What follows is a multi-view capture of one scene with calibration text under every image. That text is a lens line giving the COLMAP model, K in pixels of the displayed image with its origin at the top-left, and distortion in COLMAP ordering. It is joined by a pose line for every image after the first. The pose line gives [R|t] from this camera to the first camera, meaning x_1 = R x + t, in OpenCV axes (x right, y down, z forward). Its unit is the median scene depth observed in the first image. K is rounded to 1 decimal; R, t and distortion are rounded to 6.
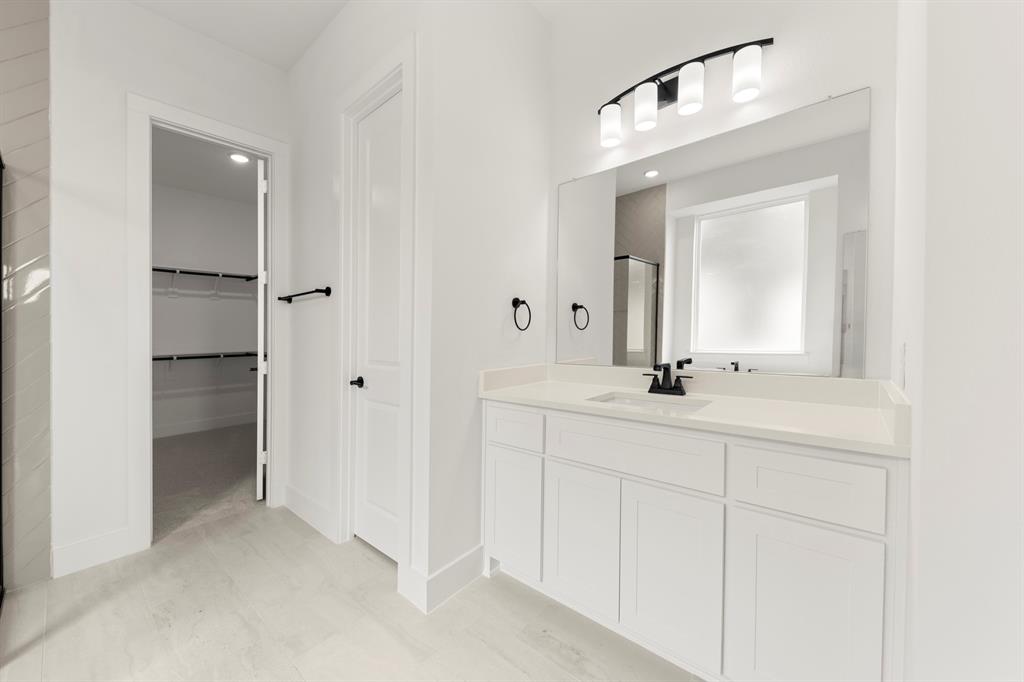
lens RADIAL K [[378.5, 0, 515.9], [0, 378.5, 335.4], [0, 0, 1]] dist [0.002593, -0.001403]
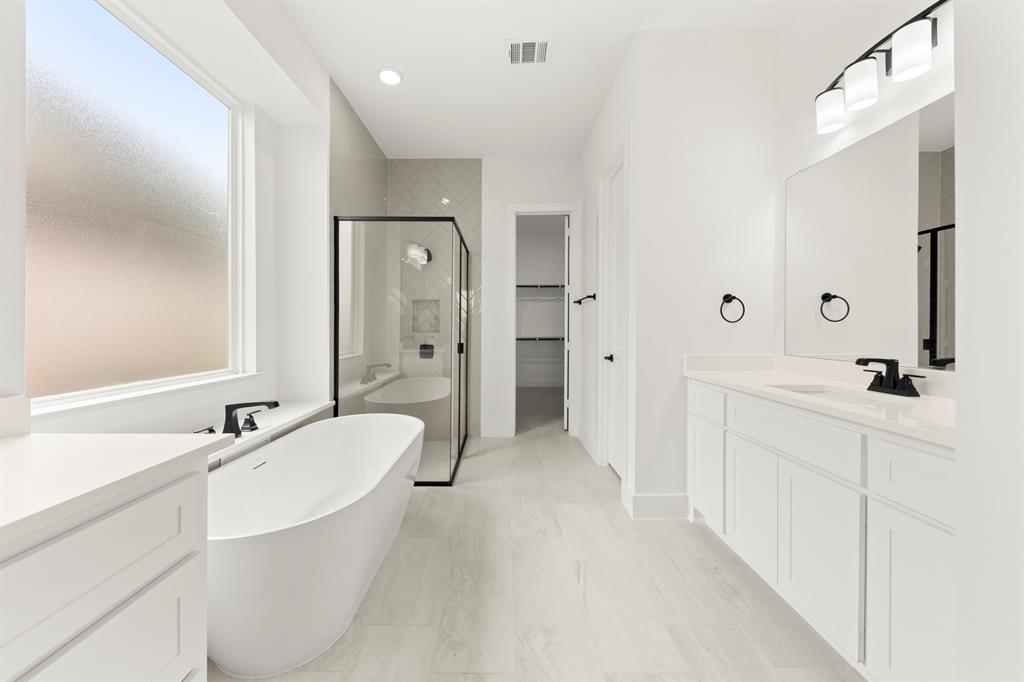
lens RADIAL K [[355.1, 0, 512.7], [0, 355.1, 321.9], [0, 0, 1]] dist [-0.005585, -0.000642]
pose [[0.661734, -0.002095, -0.749736, 0.372539], [-0.007803, 0.999923, -0.009681, 0.000153], [0.749698, 0.012256, 0.661666, -0.193888]]
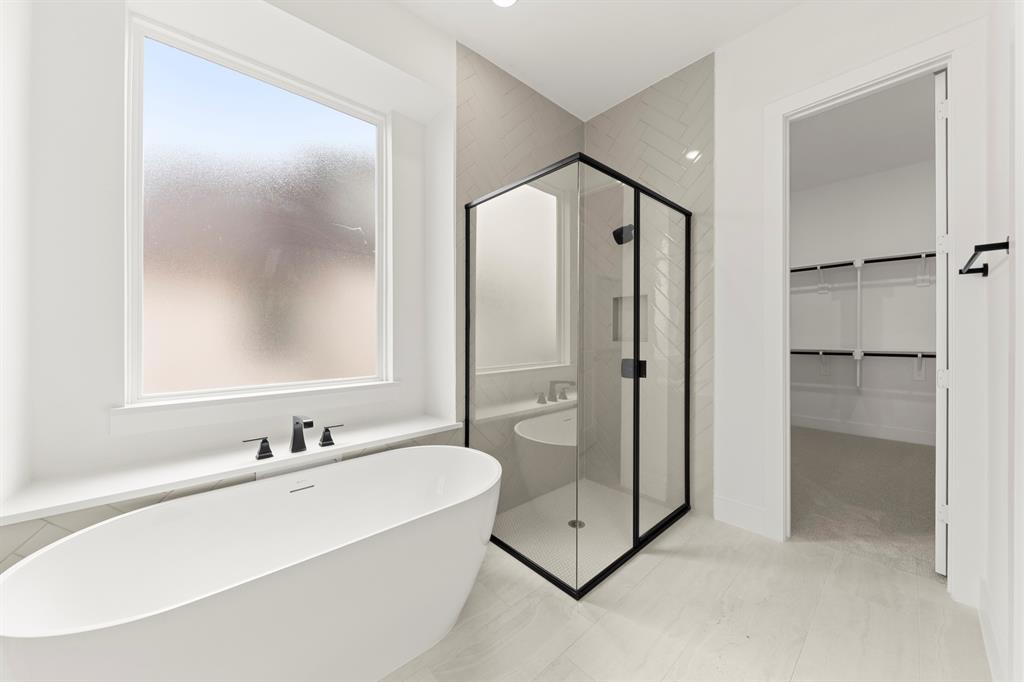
lens RADIAL K [[355.1, 0, 522.0], [0, 355.1, 329.3], [0, 0, 1]] dist [-0.005585, -0.000642]
pose [[-0.138634, -0.001662, -0.990342, 0.056709], [0.002166, 0.999996, -0.001981, -0.002364], [0.990341, -0.002419, -0.138630, 0.450864]]
